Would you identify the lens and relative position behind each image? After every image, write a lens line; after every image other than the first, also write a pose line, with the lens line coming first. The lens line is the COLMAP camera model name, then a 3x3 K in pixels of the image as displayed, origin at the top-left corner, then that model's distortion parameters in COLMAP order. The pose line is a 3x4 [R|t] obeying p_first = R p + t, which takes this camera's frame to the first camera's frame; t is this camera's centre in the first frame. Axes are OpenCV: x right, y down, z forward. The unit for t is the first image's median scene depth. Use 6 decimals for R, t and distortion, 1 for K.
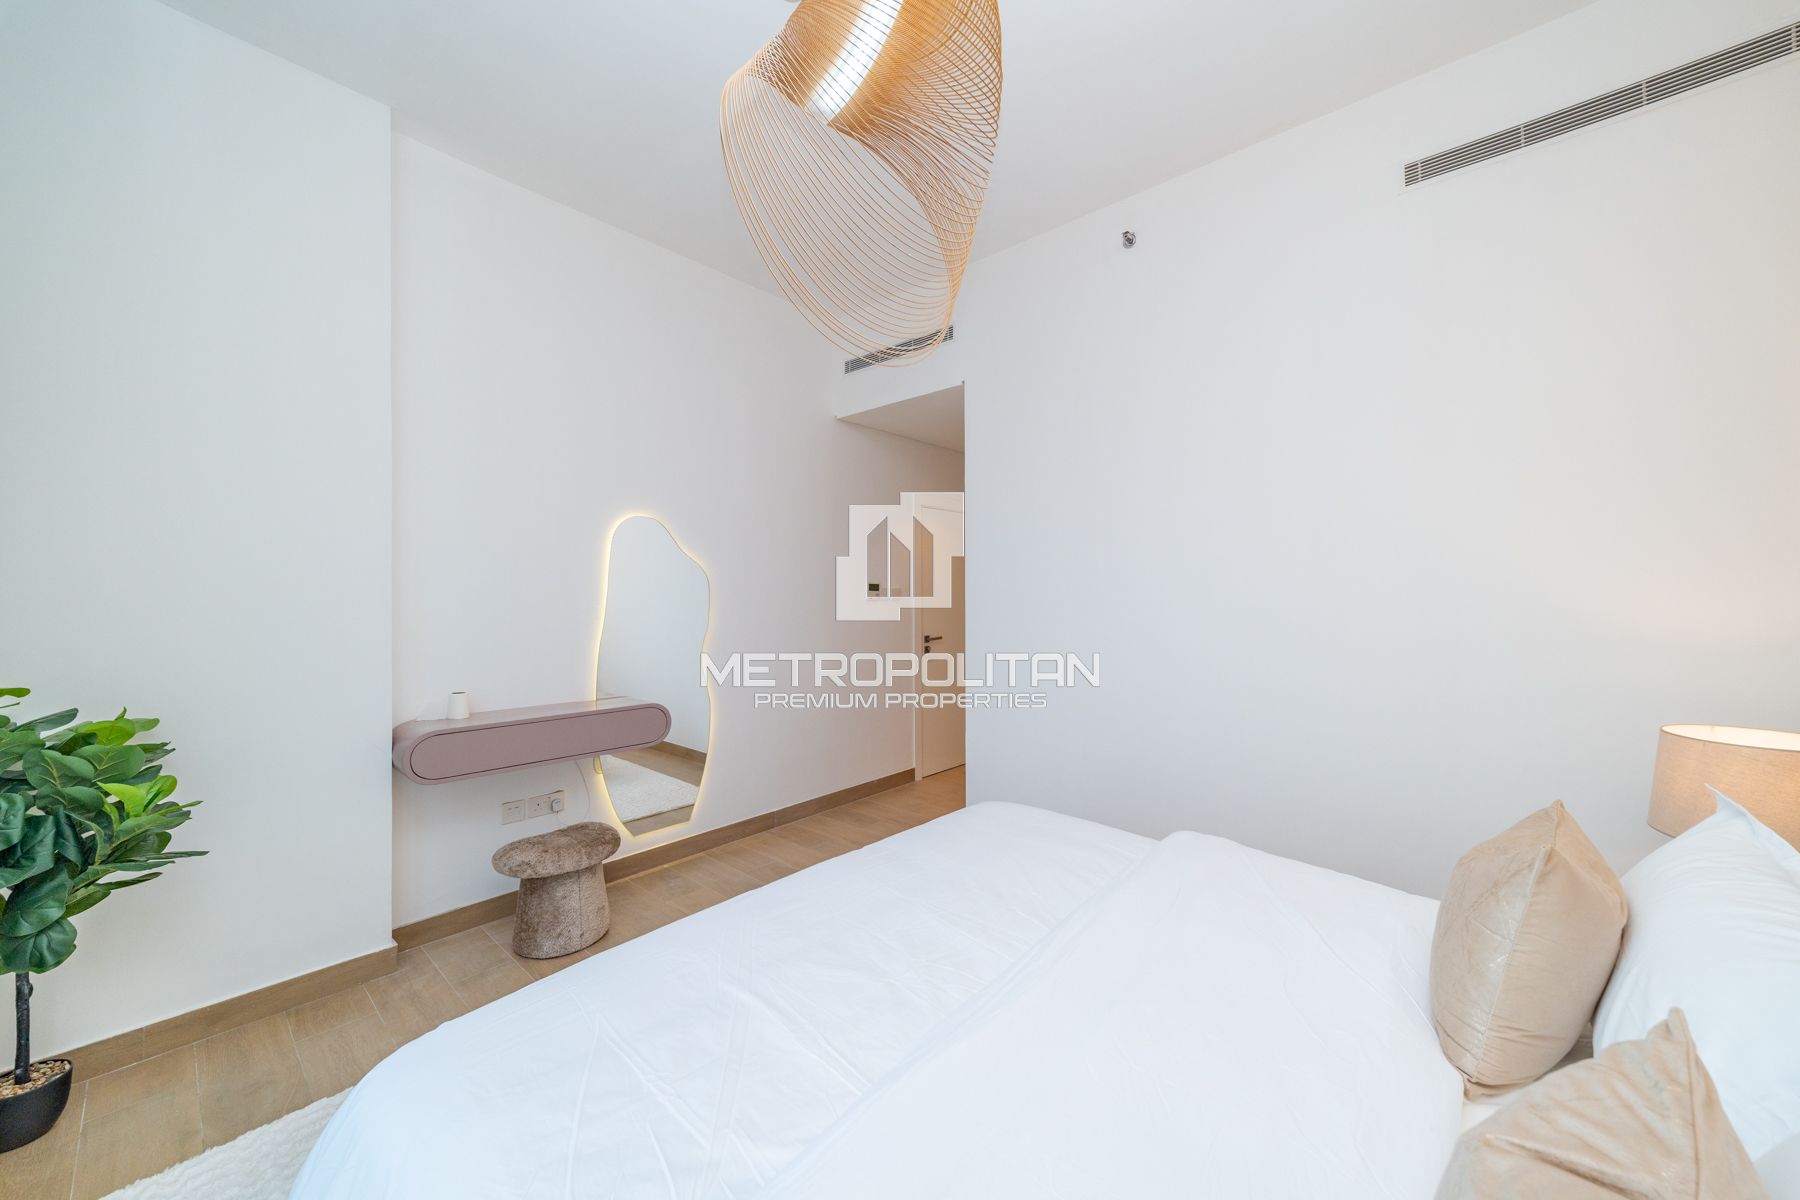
lens RADIAL K [[622.9, 0, 899.0], [0, 622.9, 595.9], [0, 0, 1]] dist [-0.000016, 0.000081]
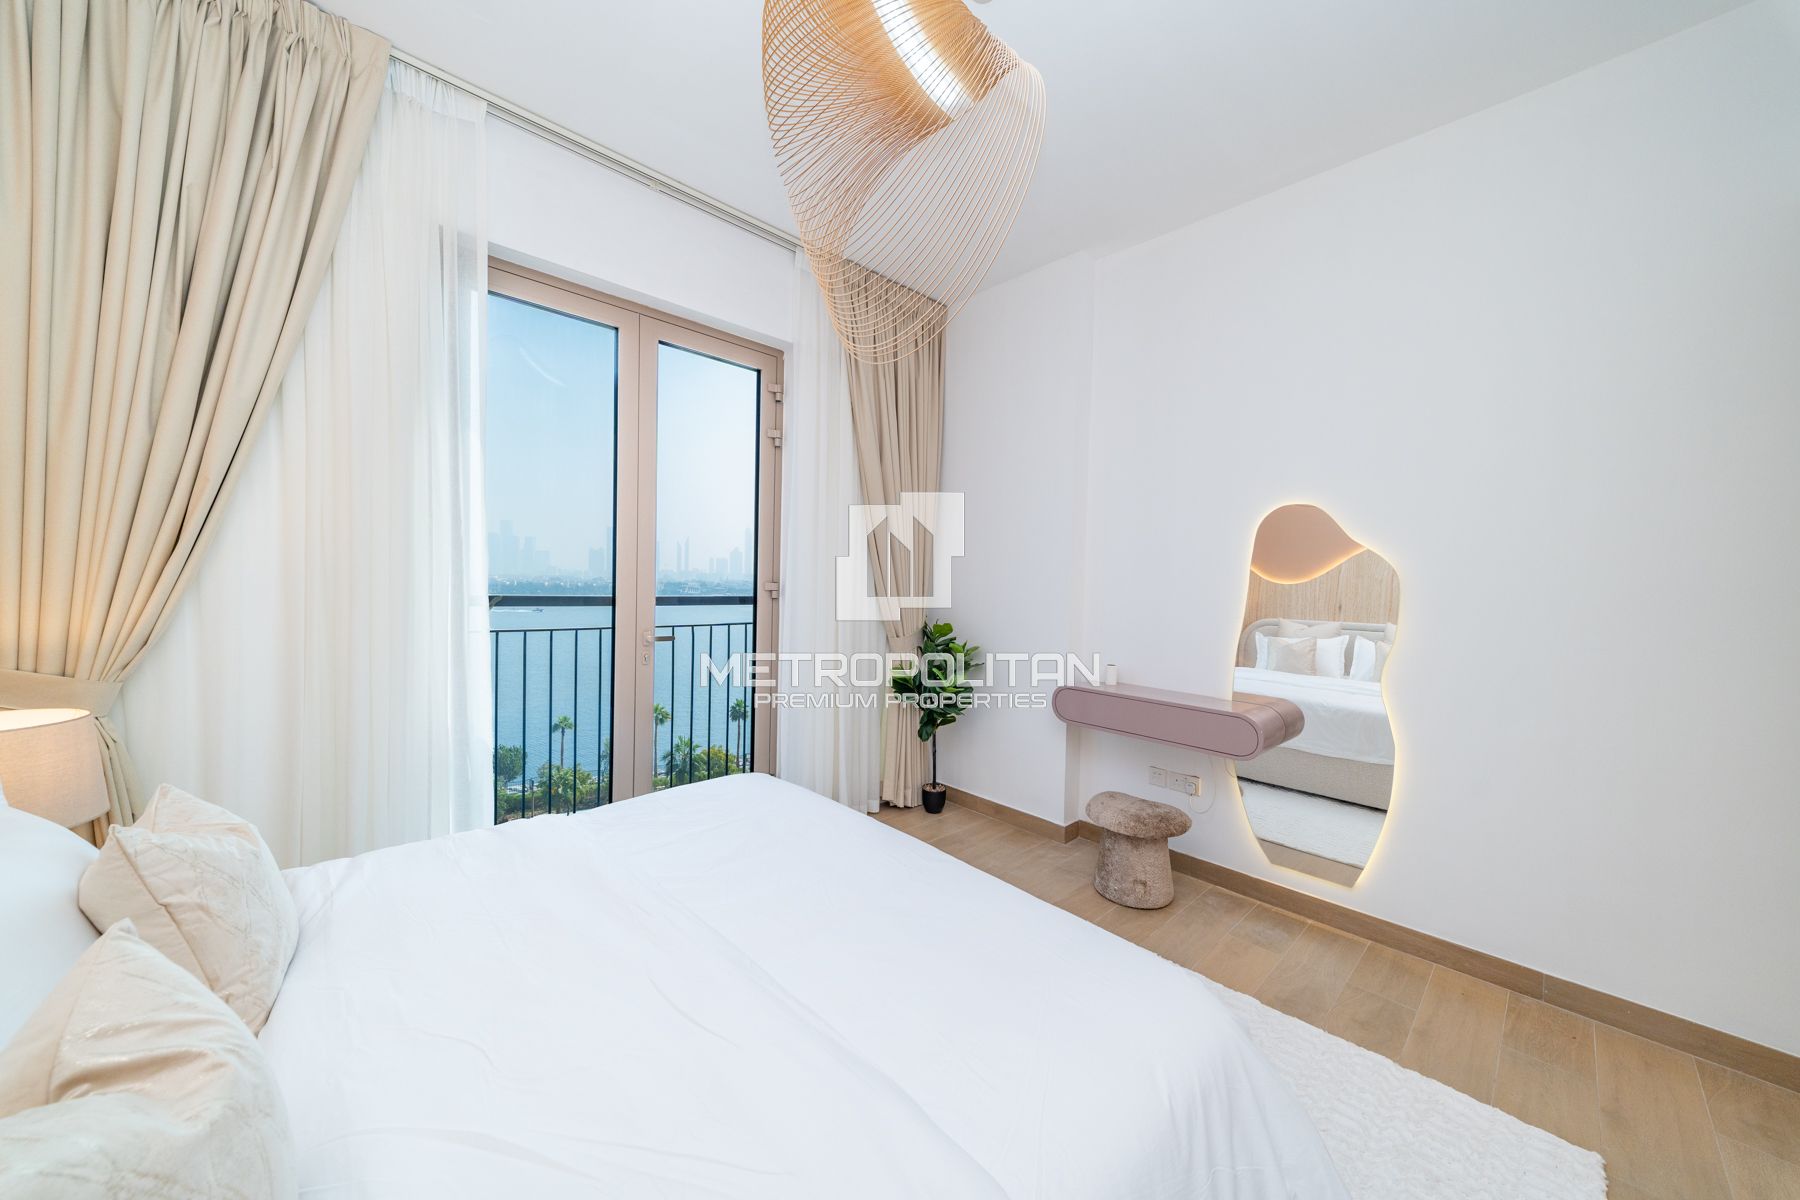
lens RADIAL K [[622.9, 0, 899.0], [0, 622.9, 595.9], [0, 0, 1]] dist [-0.000016, 0.000081]
pose [[-0.082163, 0.027349, -0.996244, 0.607049], [-0.014876, 0.999478, 0.028664, -0.016840], [0.996508, 0.017176, -0.081714, 0.653702]]
